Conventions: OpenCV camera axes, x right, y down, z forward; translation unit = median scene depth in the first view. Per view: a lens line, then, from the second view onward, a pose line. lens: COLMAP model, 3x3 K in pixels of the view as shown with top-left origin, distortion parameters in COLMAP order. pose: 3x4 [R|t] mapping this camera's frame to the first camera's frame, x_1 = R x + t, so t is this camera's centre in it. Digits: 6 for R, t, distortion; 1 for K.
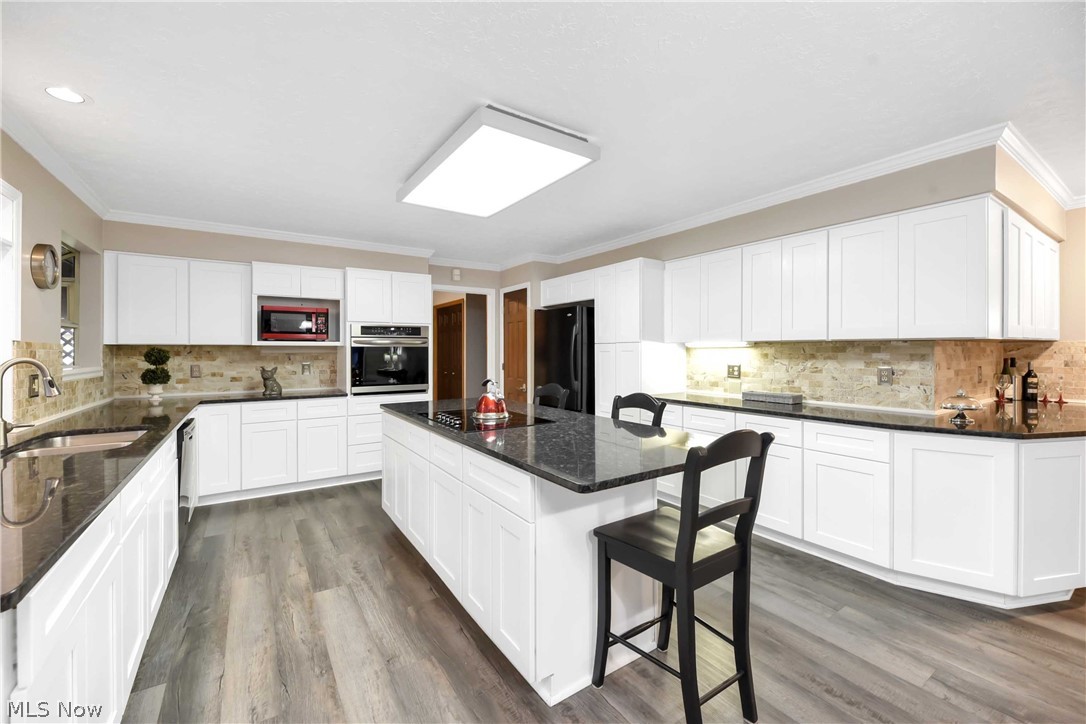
lens RADIAL K [[438.8, 0, 545.1], [0, 438.8, 354.3], [0, 0, 1]] dist [-0.003493, -0.000604]
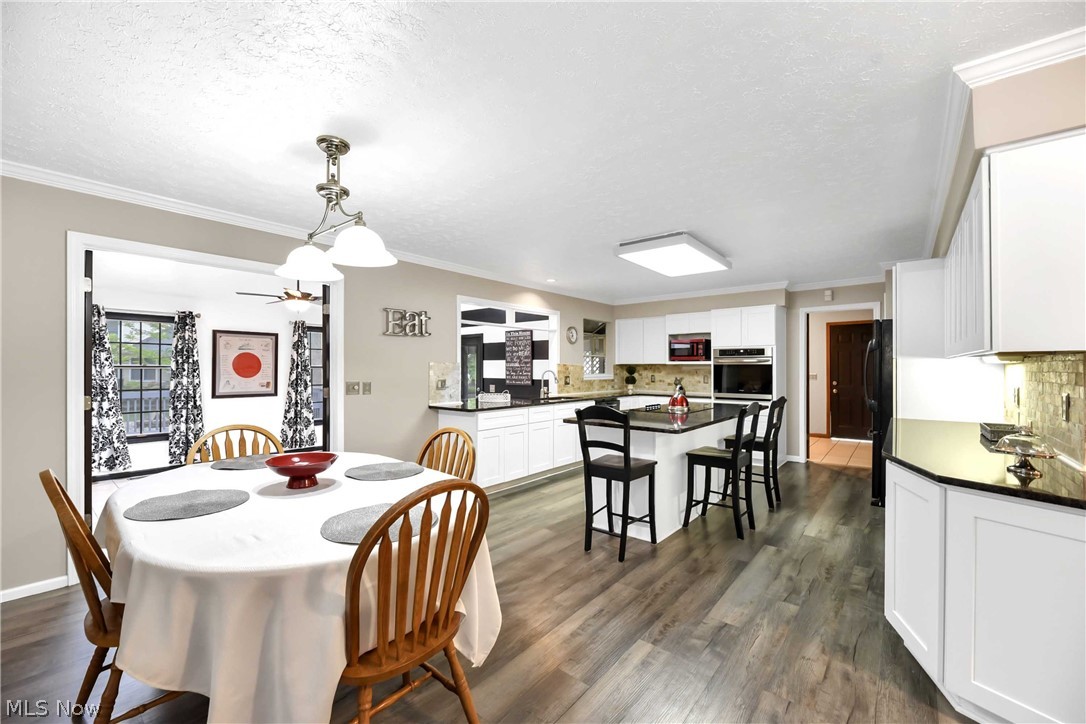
lens RADIAL K [[447.1, 0, 543.0], [0, 447.1, 362.0], [0, 0, 1]] dist [-0.001370, -0.000316]
pose [[0.284451, -0.007333, -0.958663, 0.938594], [-0.004717, 0.999948, -0.009048, -0.011981], [0.958679, 0.007095, 0.284401, 0.041203]]
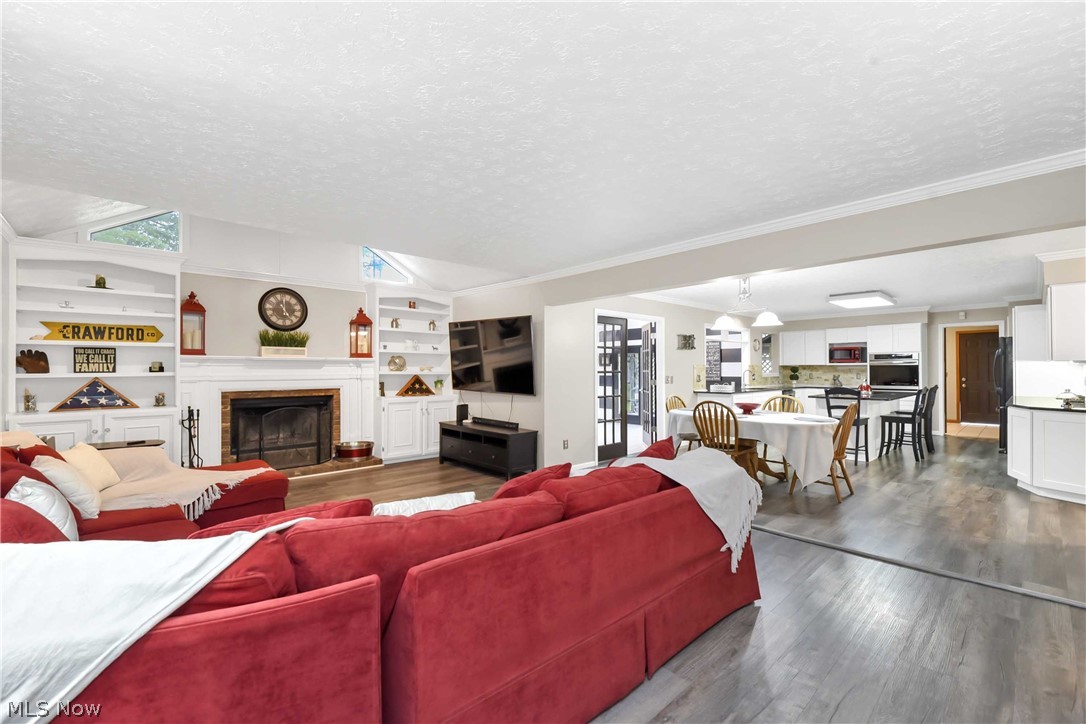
lens RADIAL K [[470.1, 0, 530.2], [0, 470.1, 363.3], [0, 0, 1]] dist [-0.000281, -0.000436]
pose [[0.145167, -0.009667, -0.989360, 1.708489], [0.001439, 0.999953, -0.009560, -0.009452], [0.989406, -0.000036, 0.145174, -1.005983]]
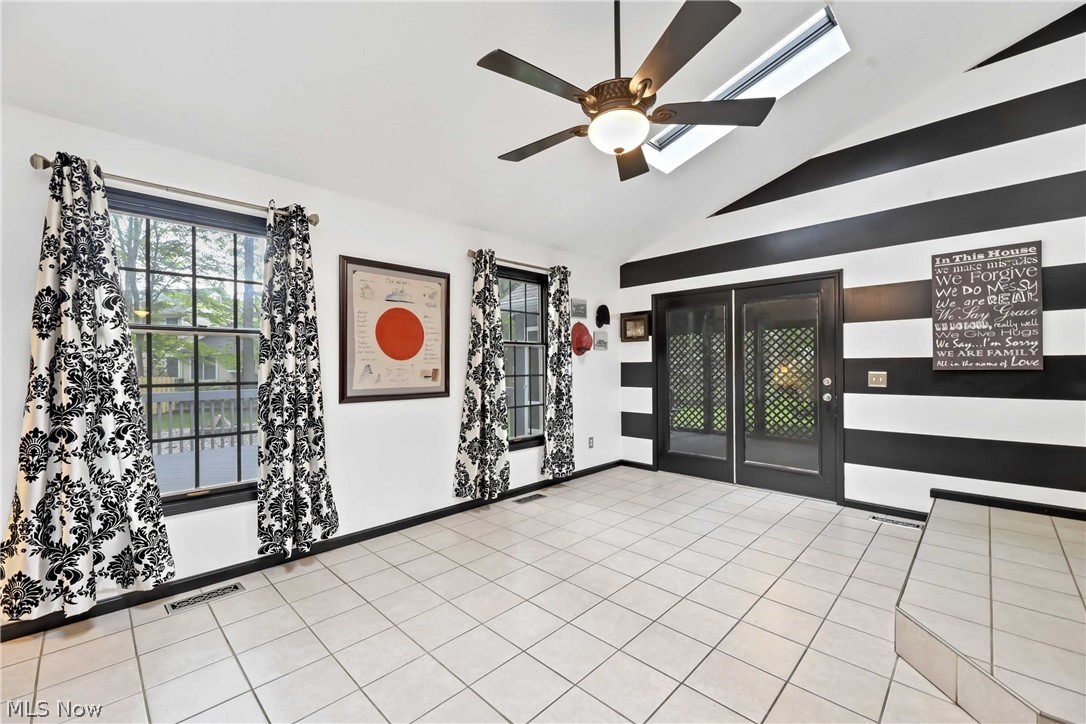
lens RADIAL K [[441.0, 0, 543.0], [0, 441.0, 362.0], [0, 0, 1]] dist [-0.000760, -0.000370]
pose [[0.203441, -0.006610, -0.979065, -0.321785], [0.004955, 0.999971, -0.005721, 0.056896], [0.979075, -0.003687, 0.203468, -0.539641]]
